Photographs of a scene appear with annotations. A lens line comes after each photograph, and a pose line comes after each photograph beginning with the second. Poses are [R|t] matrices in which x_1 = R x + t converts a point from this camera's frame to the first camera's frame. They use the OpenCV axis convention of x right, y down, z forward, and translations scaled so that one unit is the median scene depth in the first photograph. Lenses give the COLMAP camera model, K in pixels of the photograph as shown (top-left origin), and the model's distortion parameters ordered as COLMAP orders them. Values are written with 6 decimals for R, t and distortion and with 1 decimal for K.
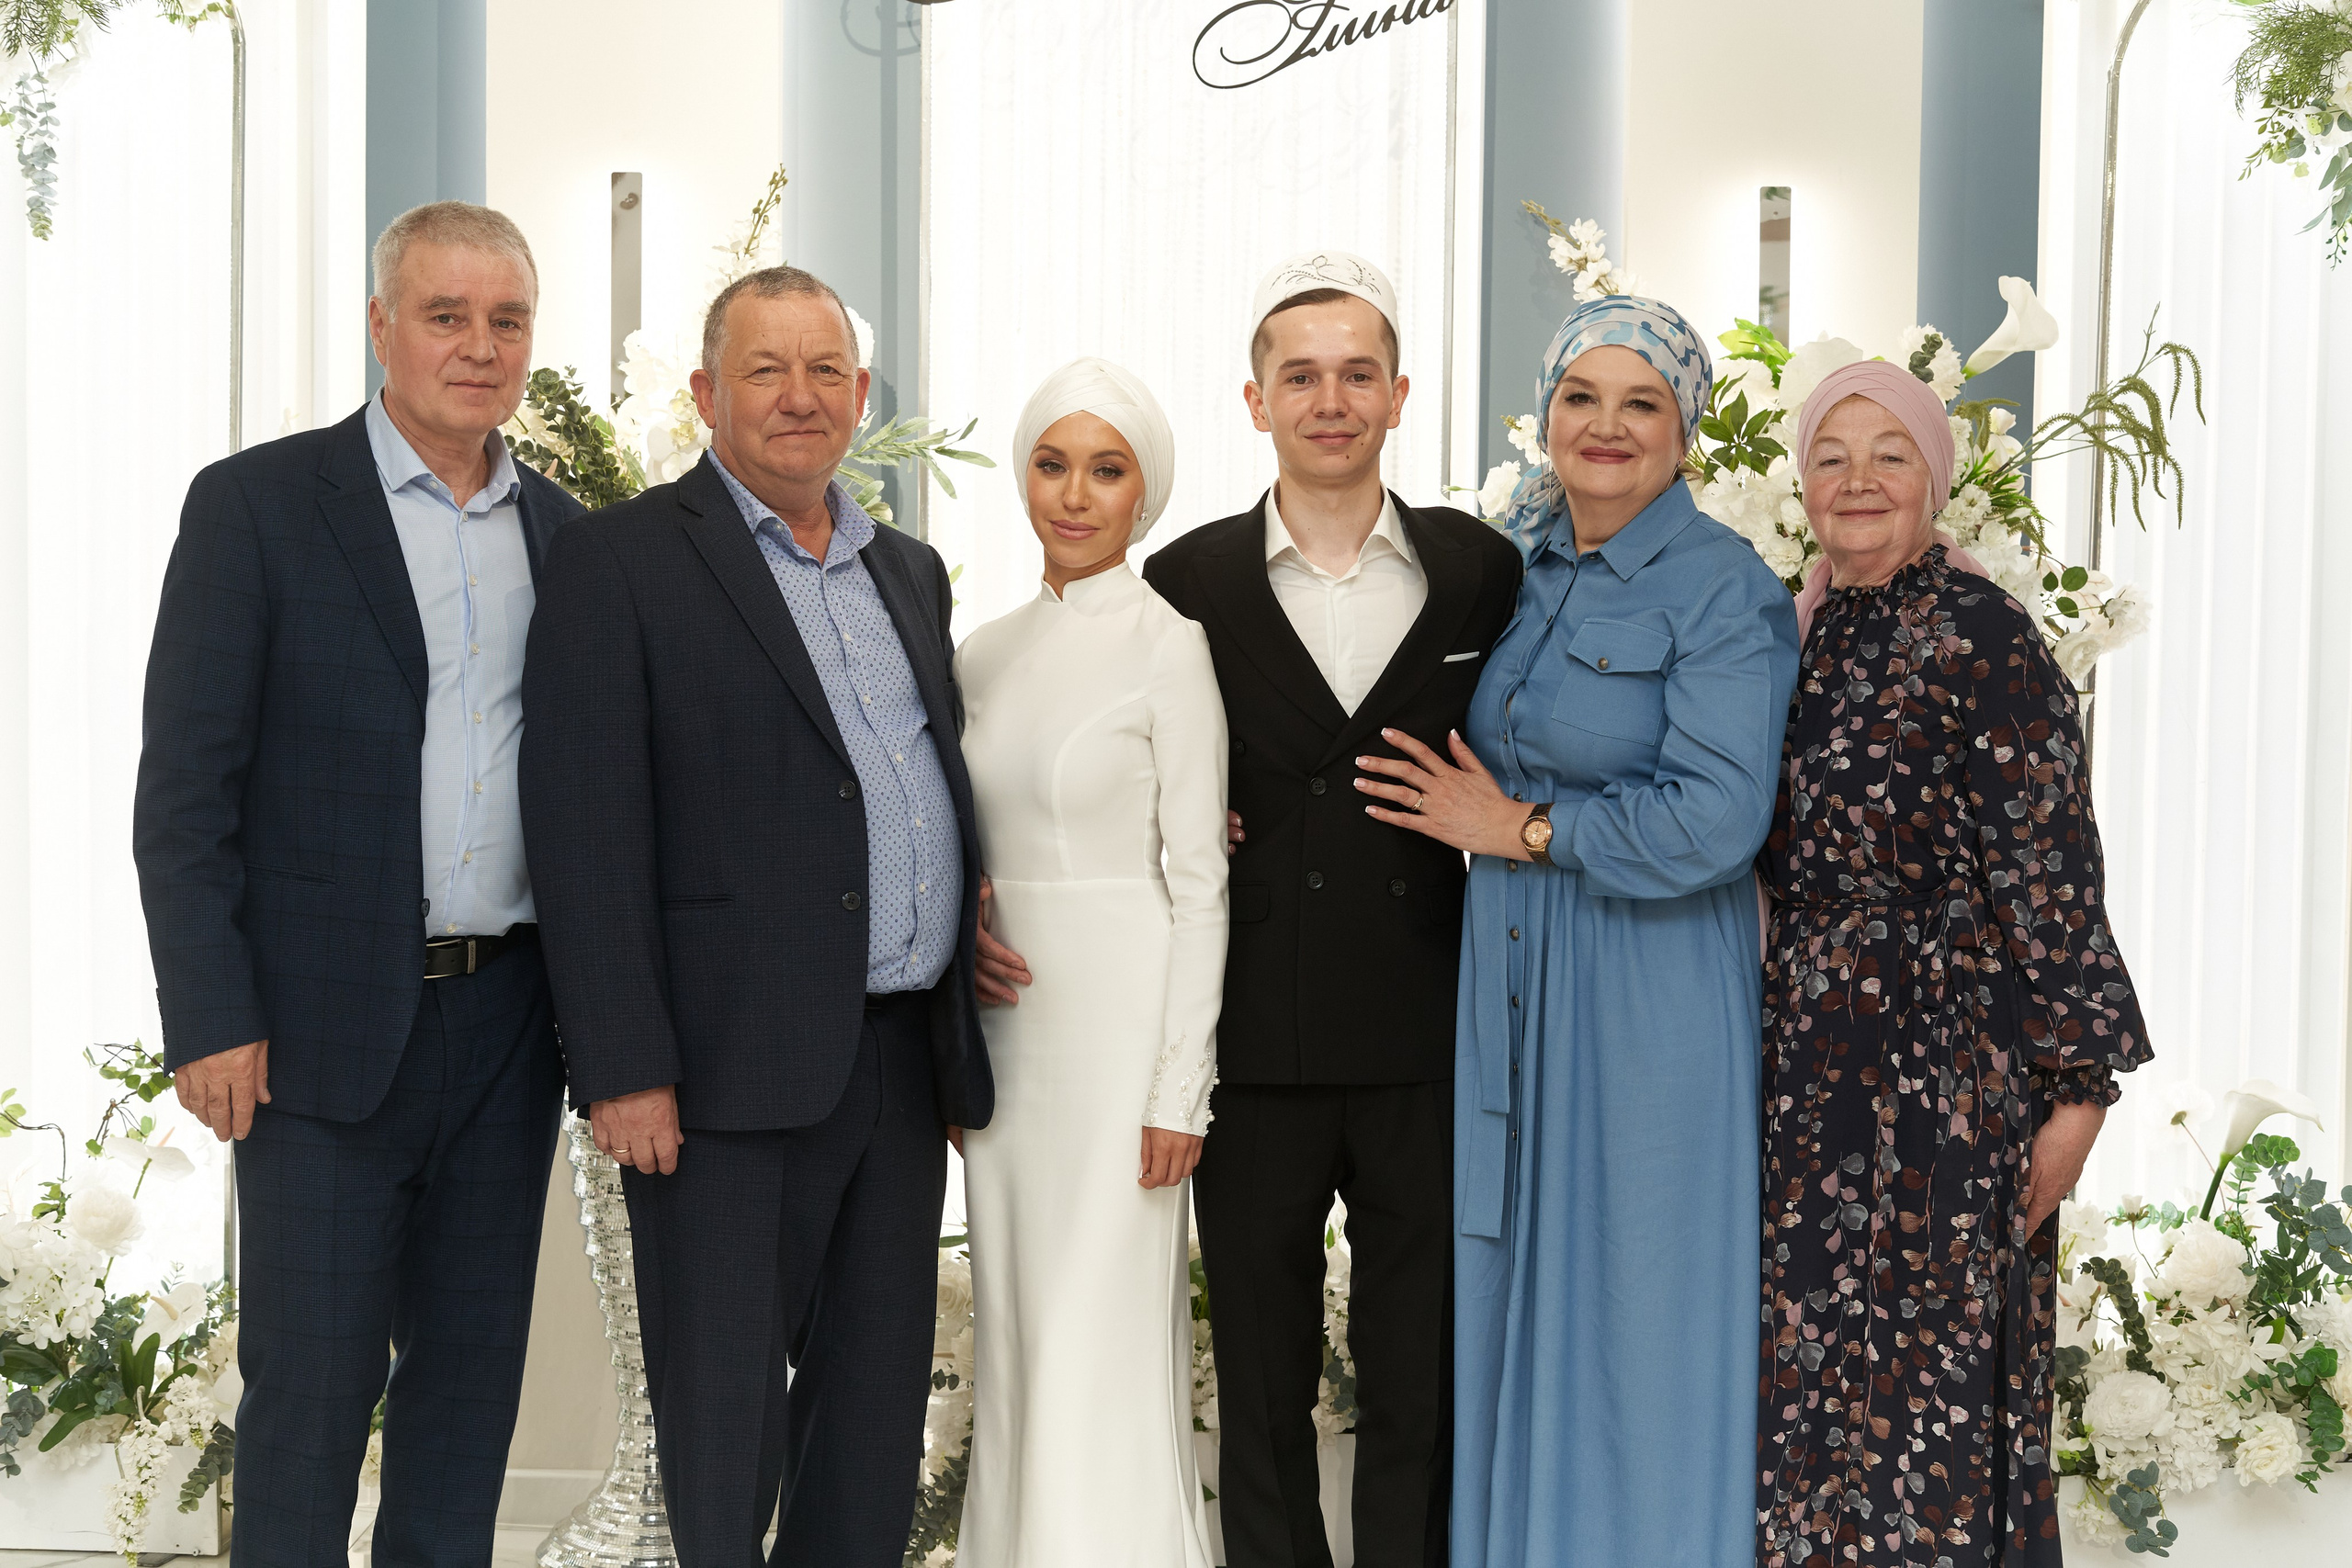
lens RADIAL K [[3536.9, 0, 1183.3], [0, 3536.9, 777.6], [0, 0, 1]] dist [-0.018792, 0.000000]
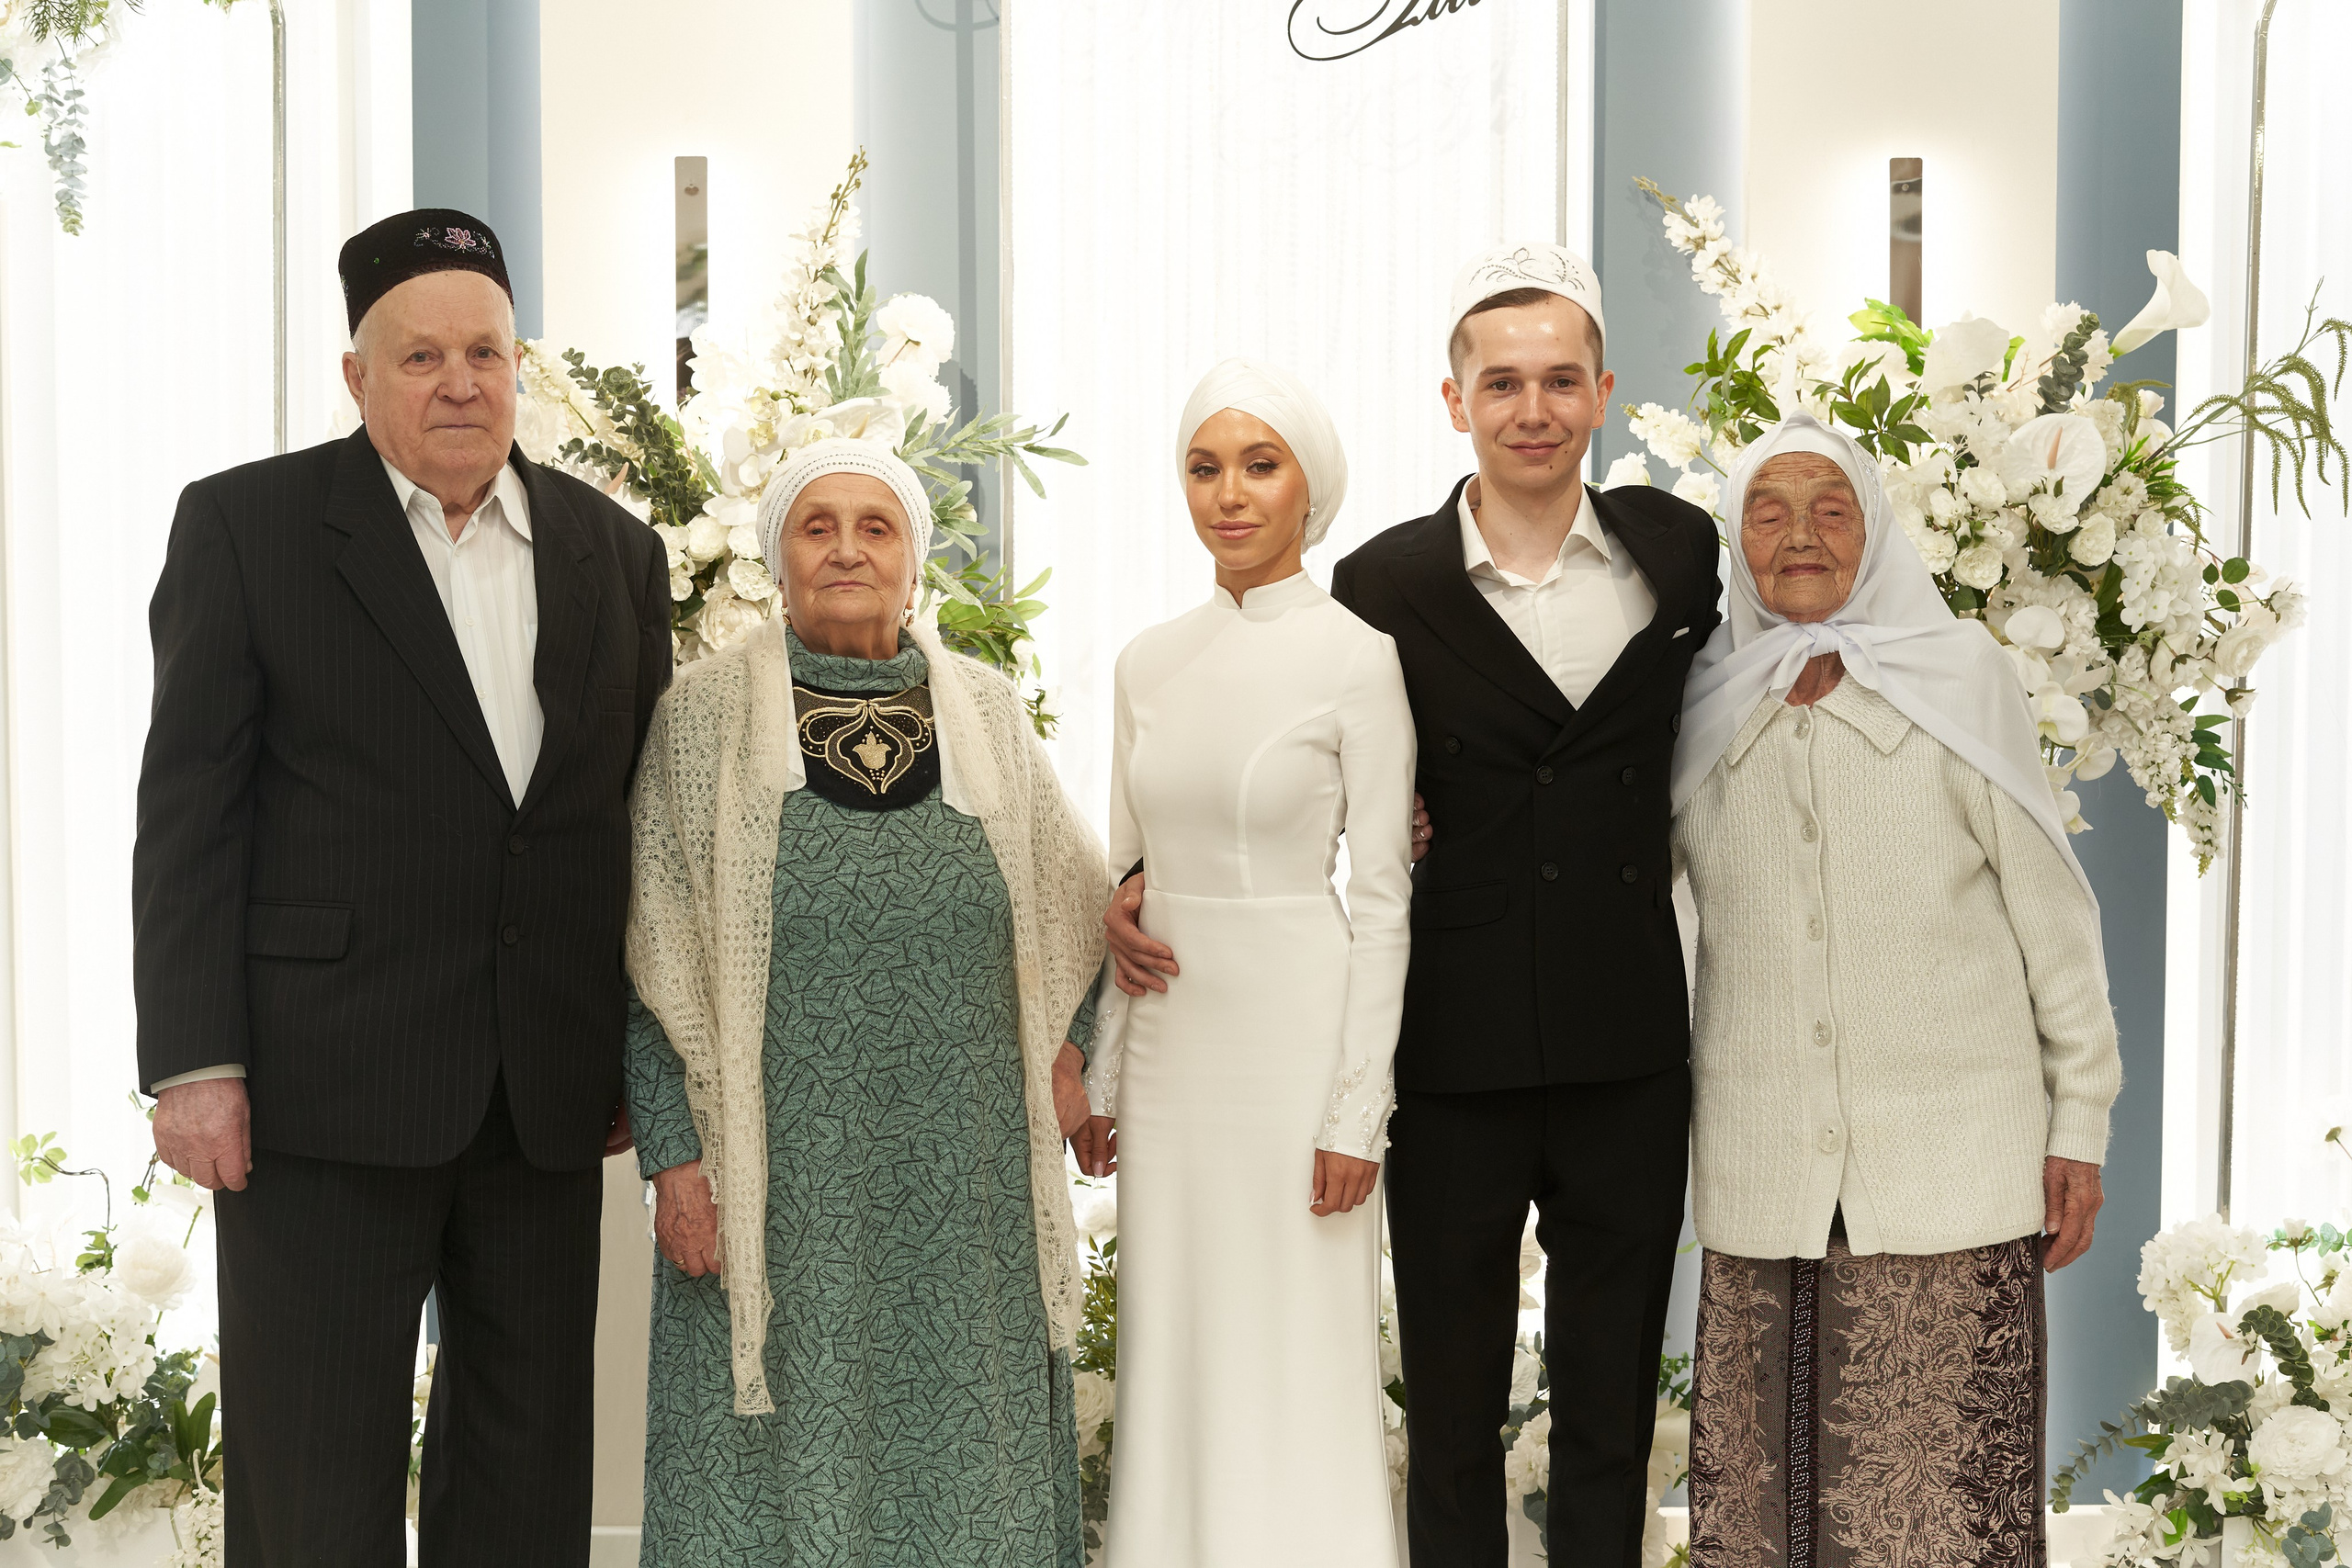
lens RADIAL K [[3536.9, 0, 1180.5], [0, 3536.9, 774.8], [0, 0, 1]] dist [-0.018792, 0.000000]
pose [[0.999928, -0.011881, 0.001608, -0.030751], [0.011871, 0.999911, 0.006012, -0.010351], [-0.001679, -0.005993, 0.999981, 0.055004]]
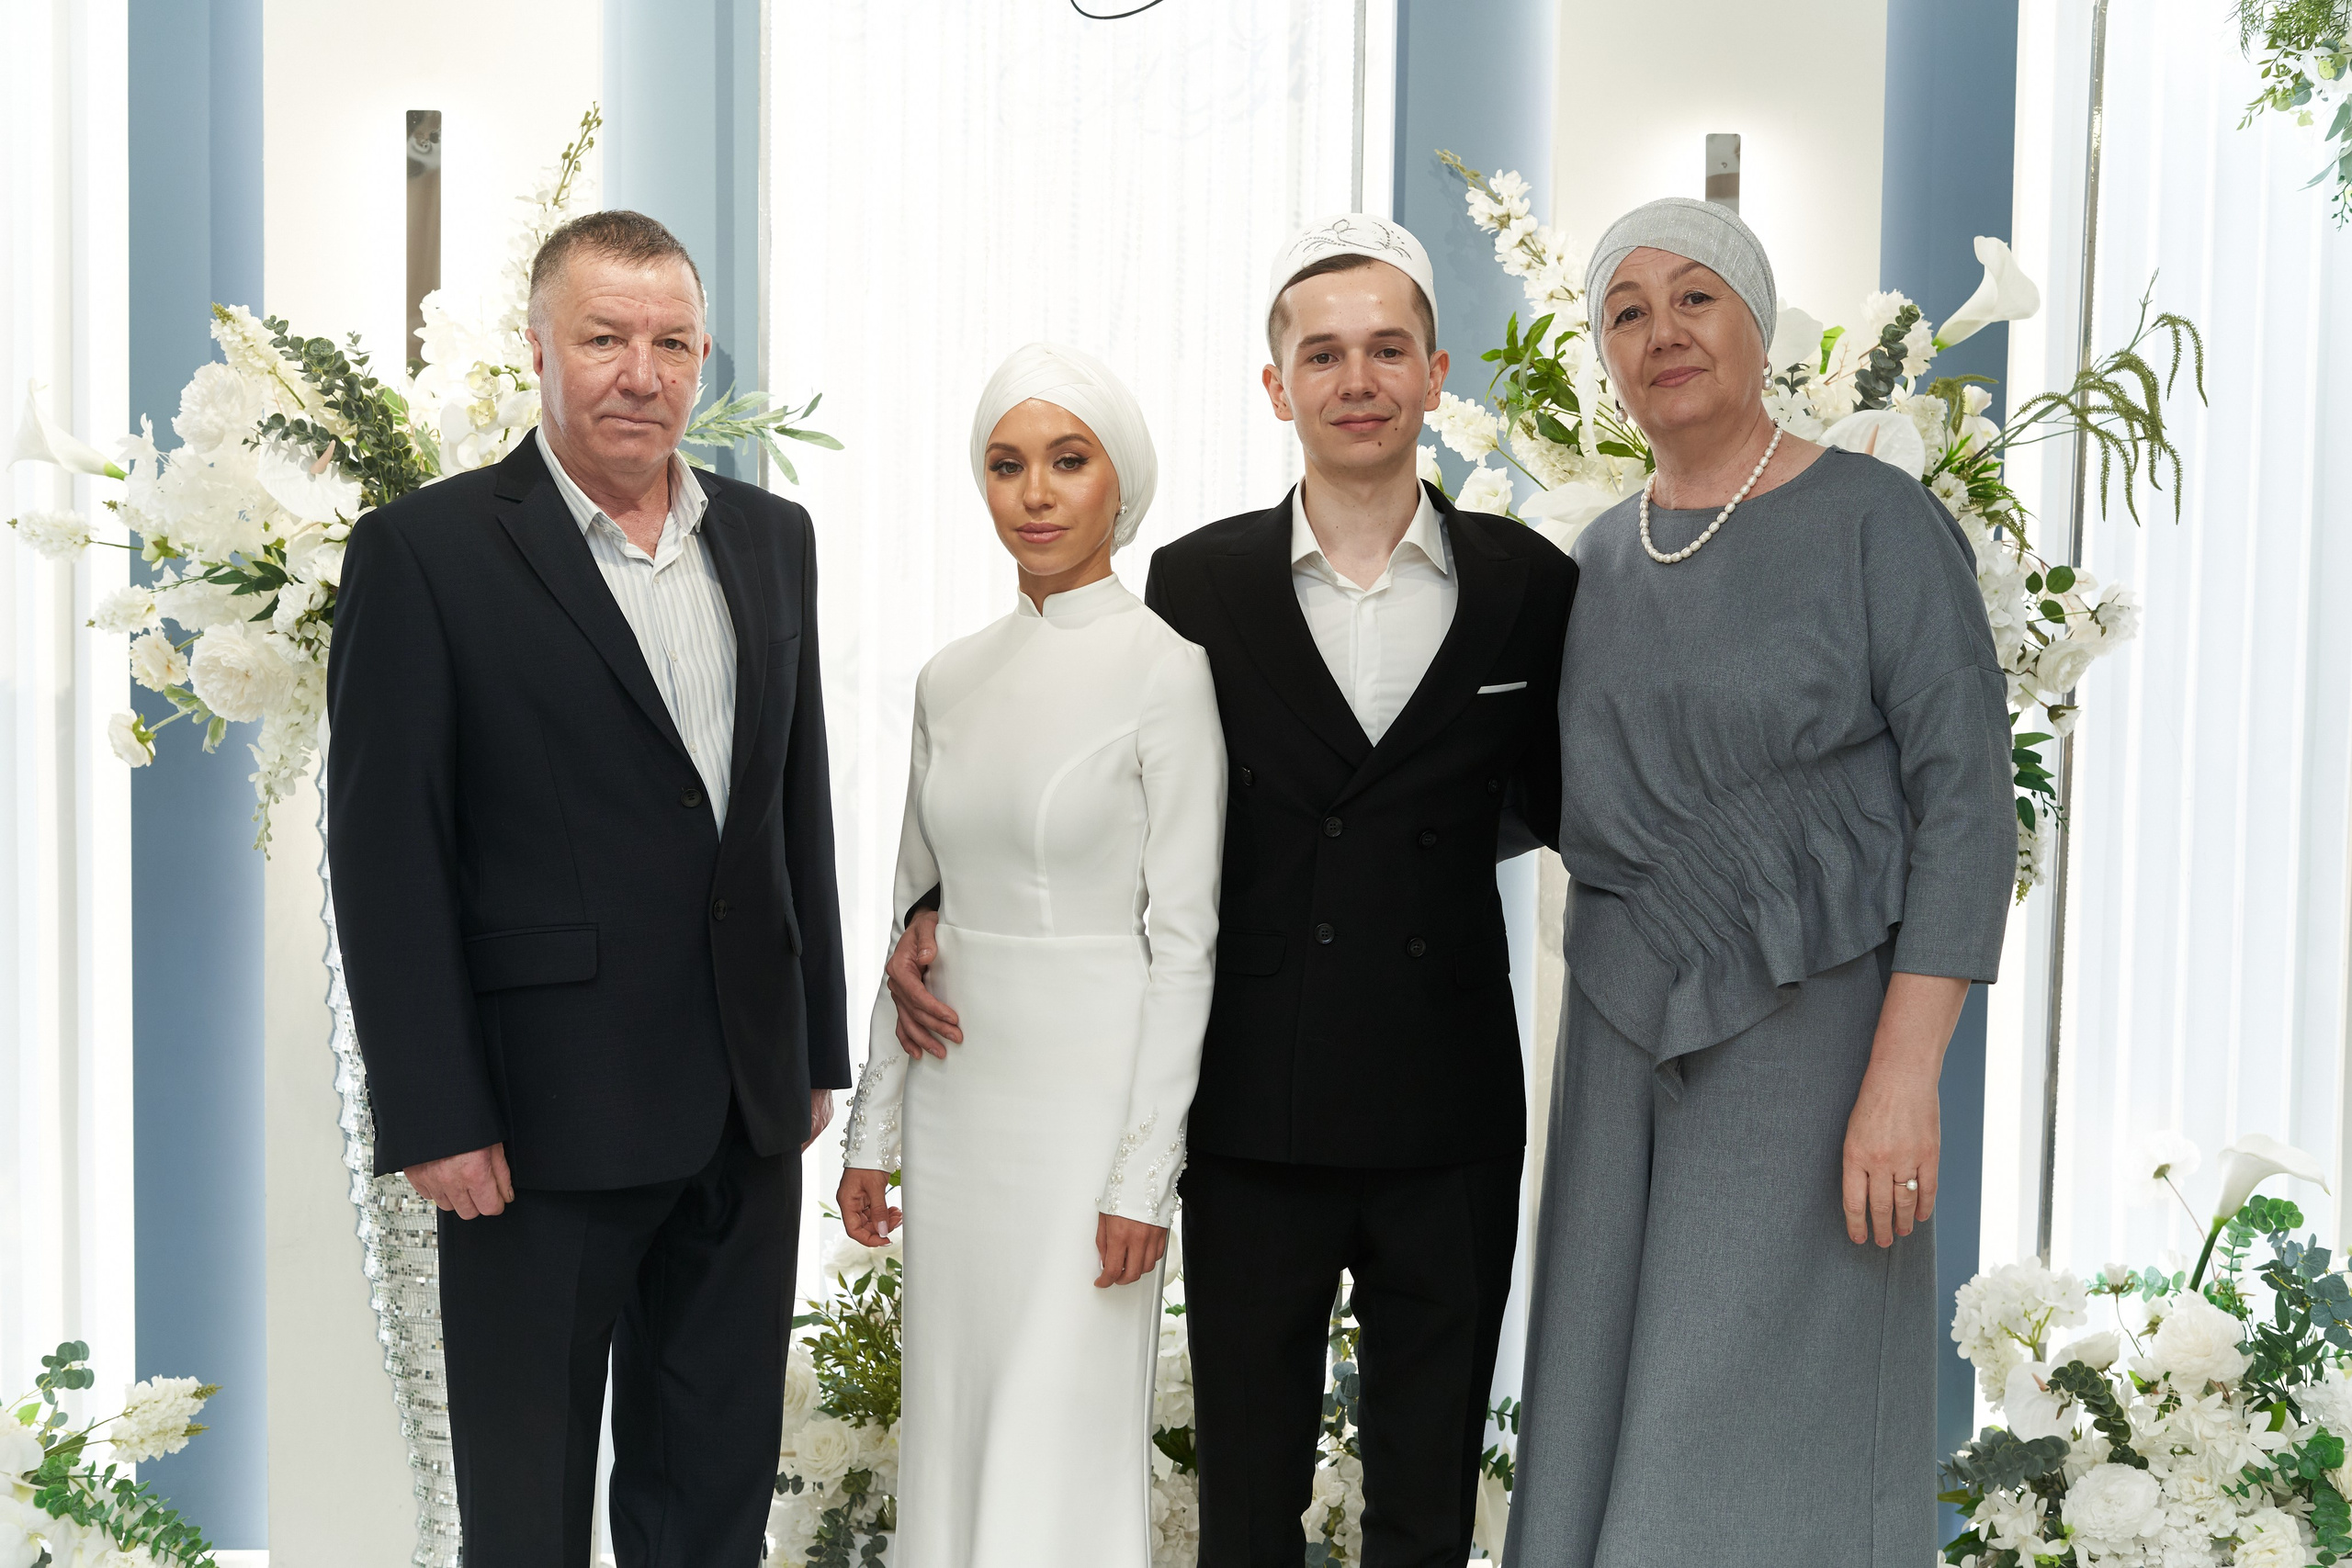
lens RADIAL K [[3536.9, 0, 1181.0], [0, 3536.9, 782.4], [0, 0, 1]] dist [-0.018792, 0.000000]
pose [[0.999462, -0.000187, 0.032783, 0.002120], [-0.000386, 0.999848, 0.017450, -0.020038], [-0.032782, -0.017453, 0.999310, 0.115437]]
